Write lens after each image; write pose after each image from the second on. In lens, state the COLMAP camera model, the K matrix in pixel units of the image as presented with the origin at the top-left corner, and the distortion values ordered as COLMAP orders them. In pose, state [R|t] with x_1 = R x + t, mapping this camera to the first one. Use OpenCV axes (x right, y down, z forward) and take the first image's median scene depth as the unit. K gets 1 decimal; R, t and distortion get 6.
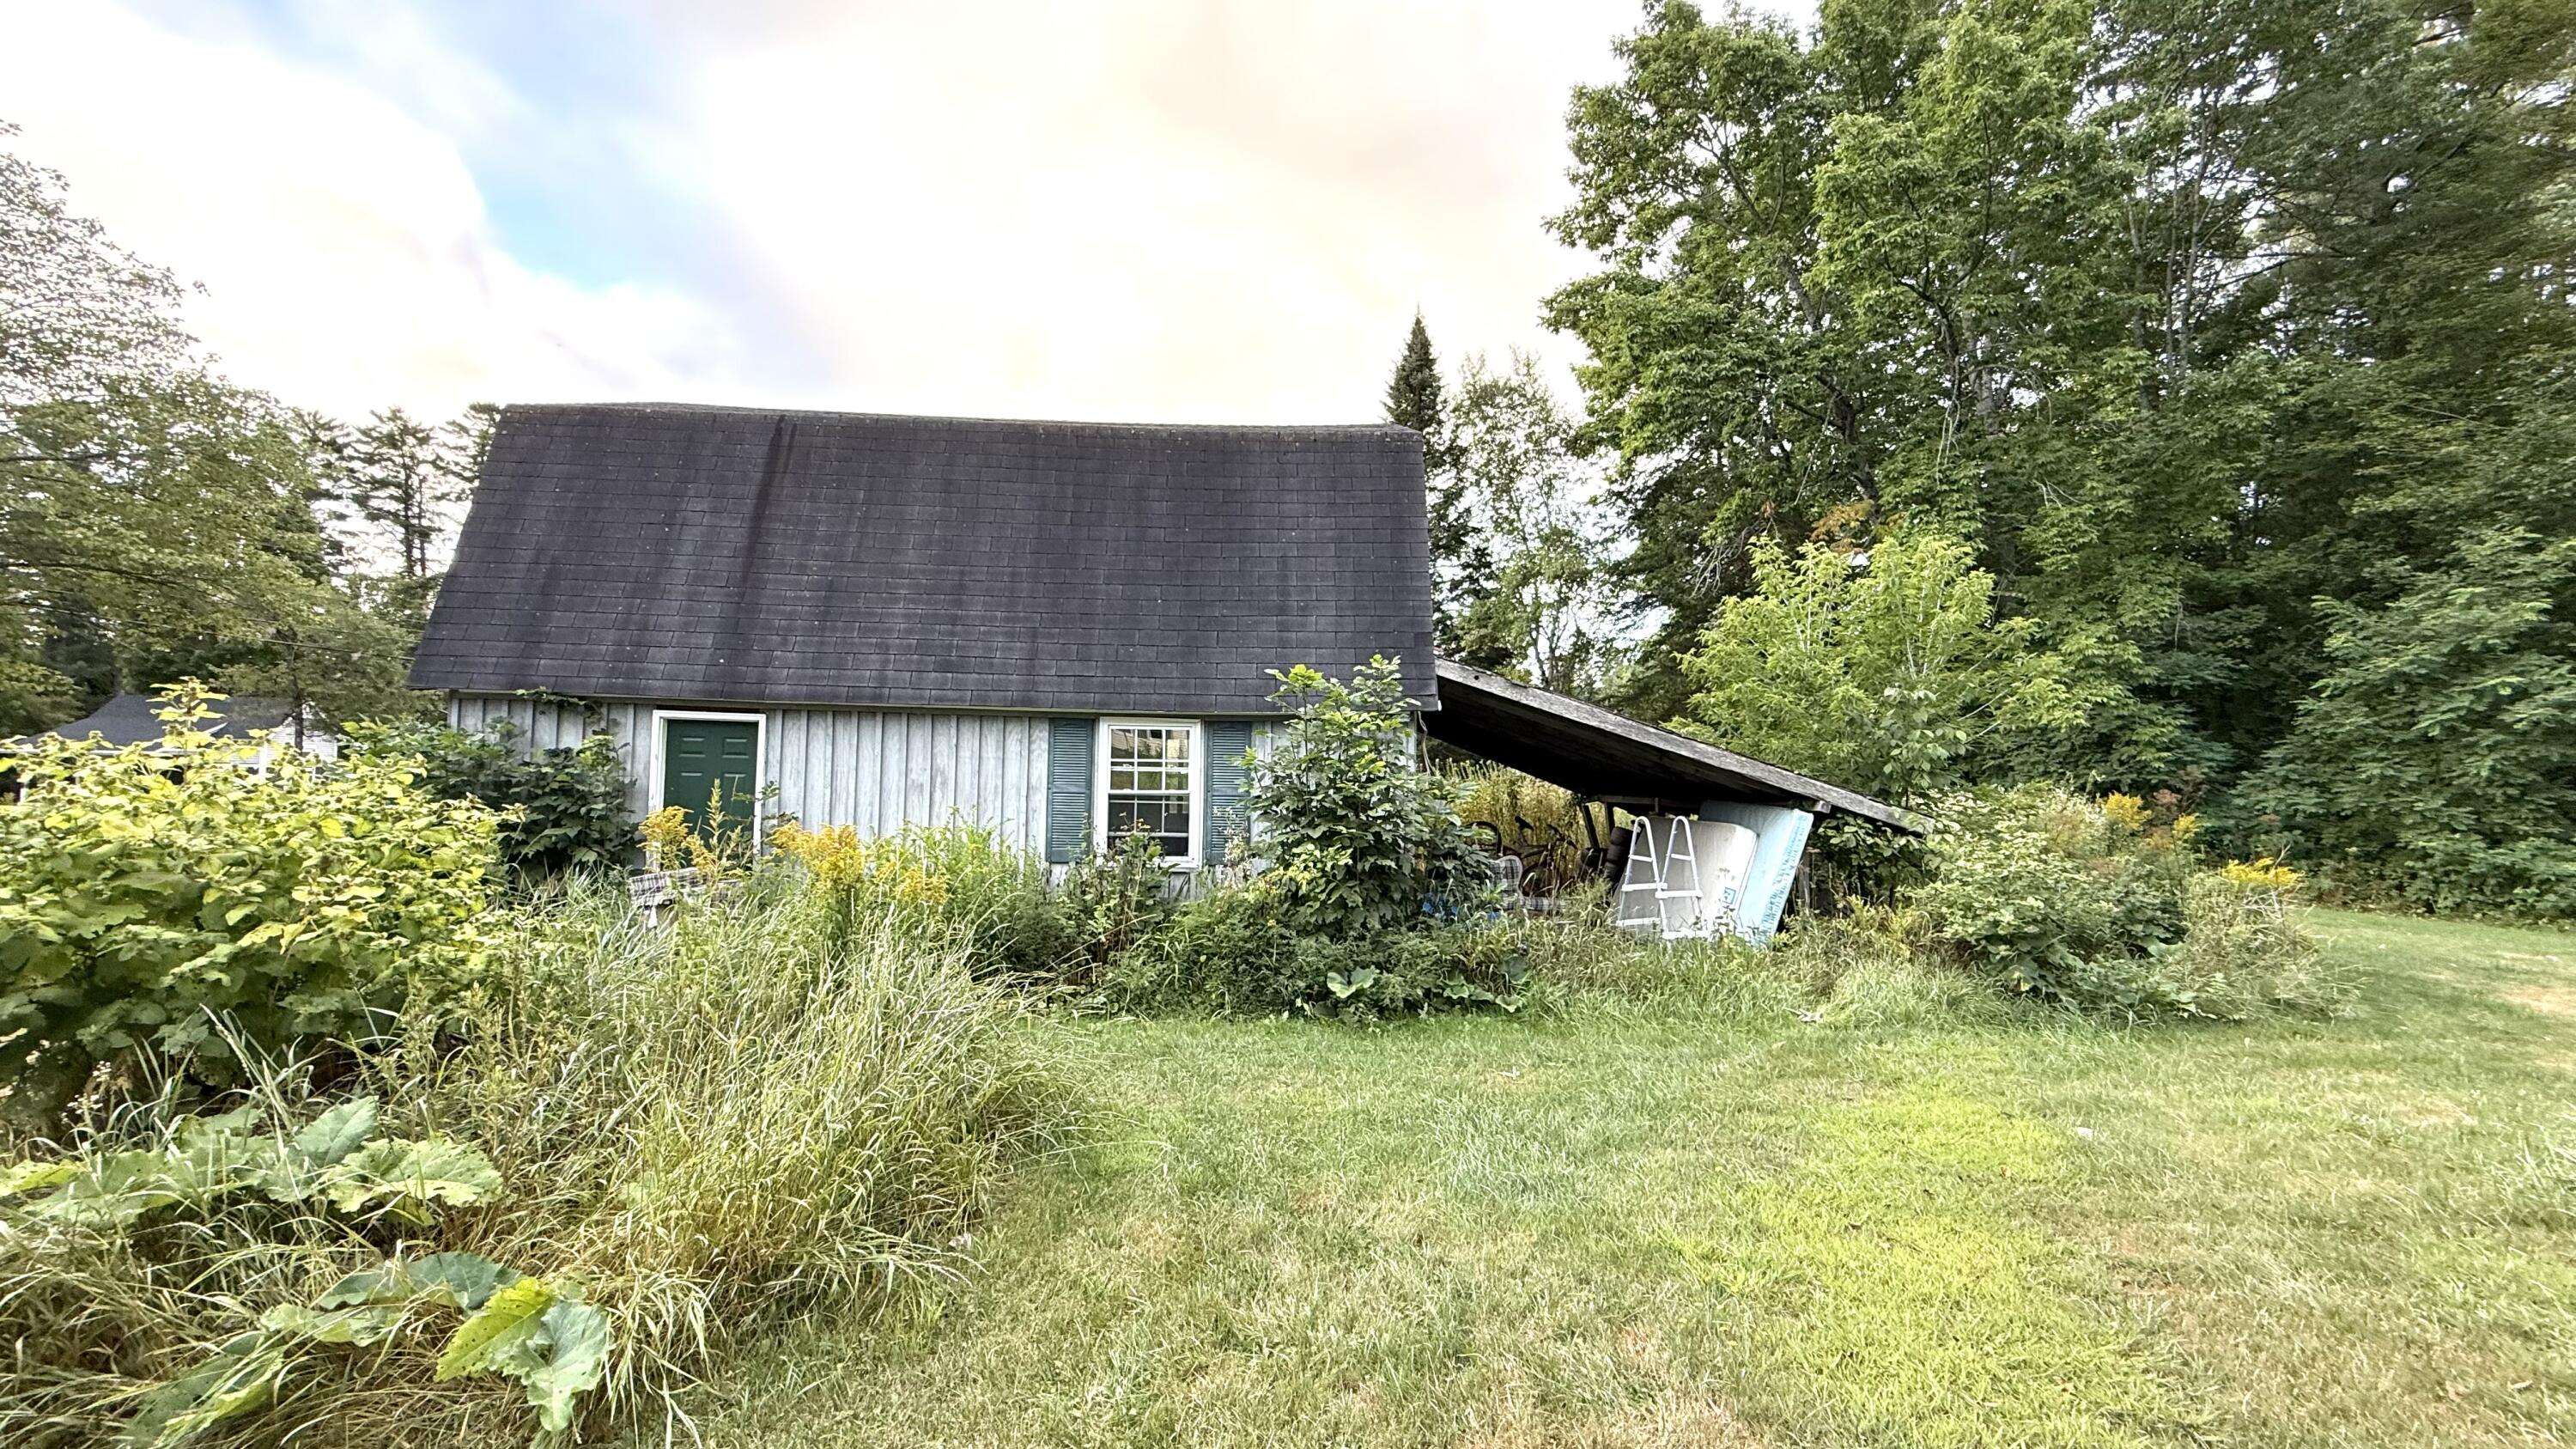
lens RADIAL K [[1014.5, 0, 1305.5], [0, 1014.5, 711.0], [0, 0, 1]] dist [0.001434, -0.000933]
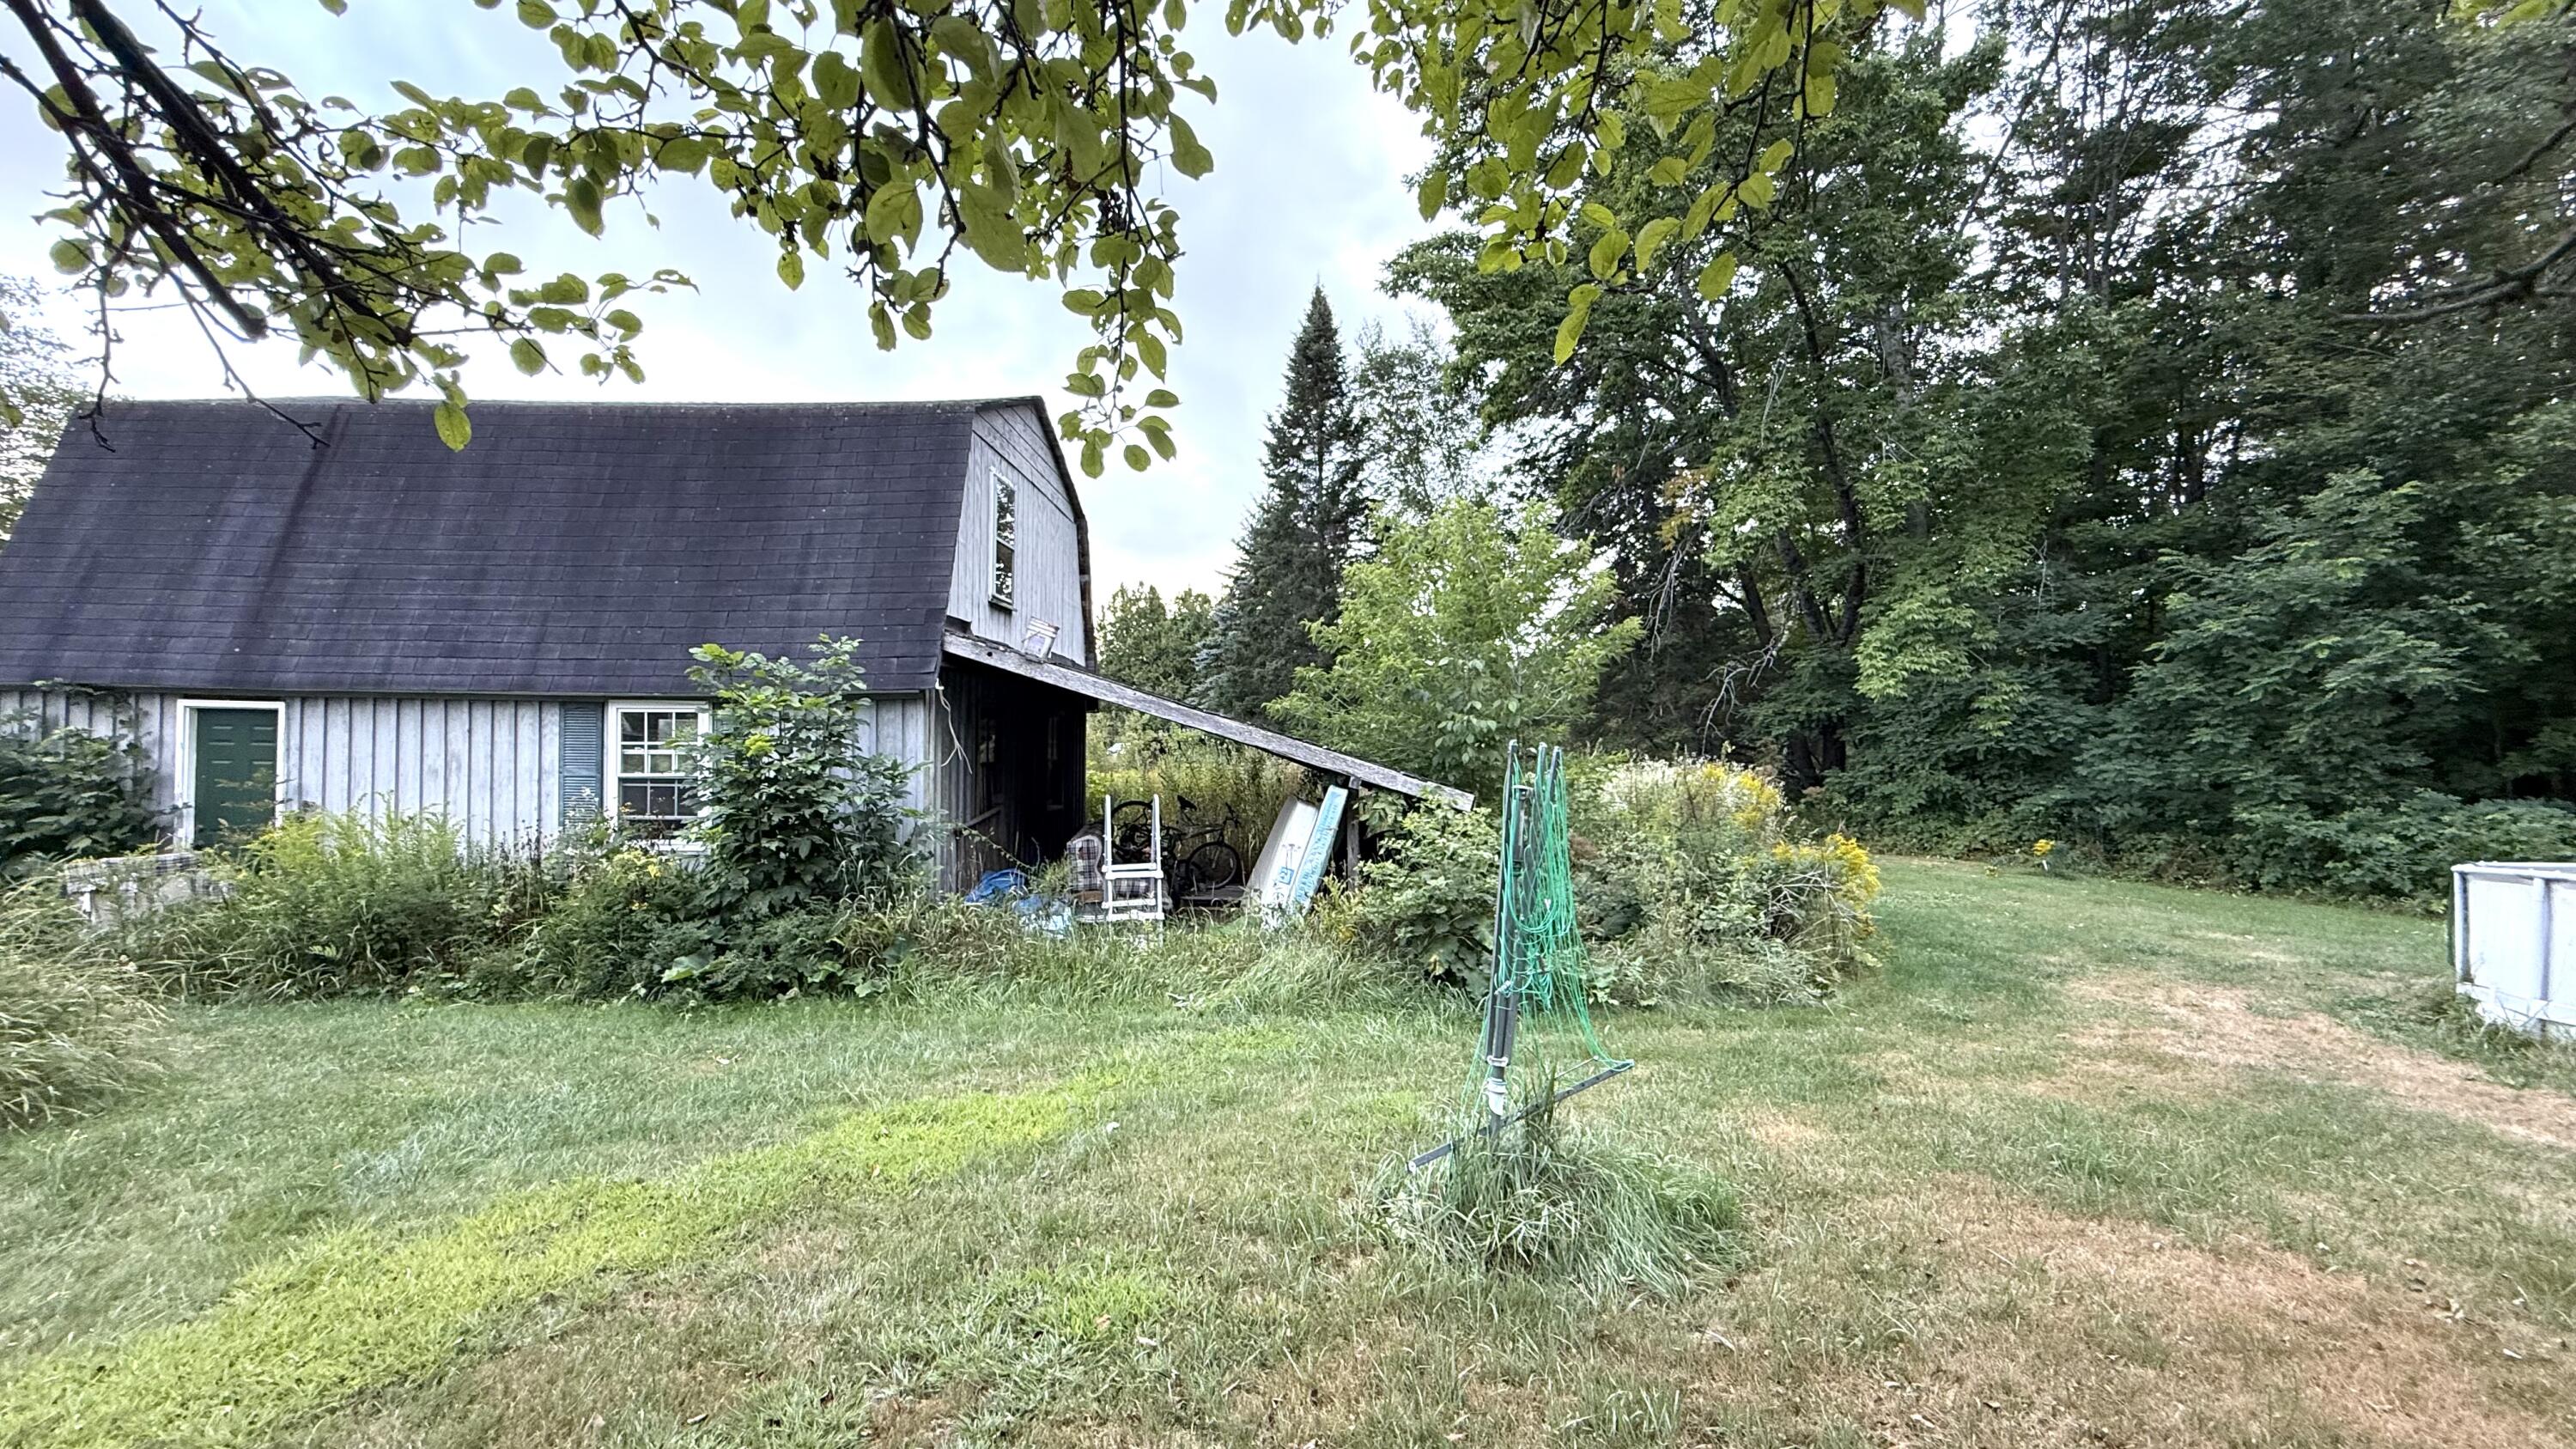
lens RADIAL K [[1014.5, 0, 1283.1], [0, 1014.5, 724.2], [0, 0, 1]] dist [0.001434, -0.000933]
pose [[0.998537, -0.012099, -0.052703, 0.489131], [0.013799, 0.999392, 0.032013, 0.006604], [0.052284, -0.032694, 0.998097, 0.036610]]
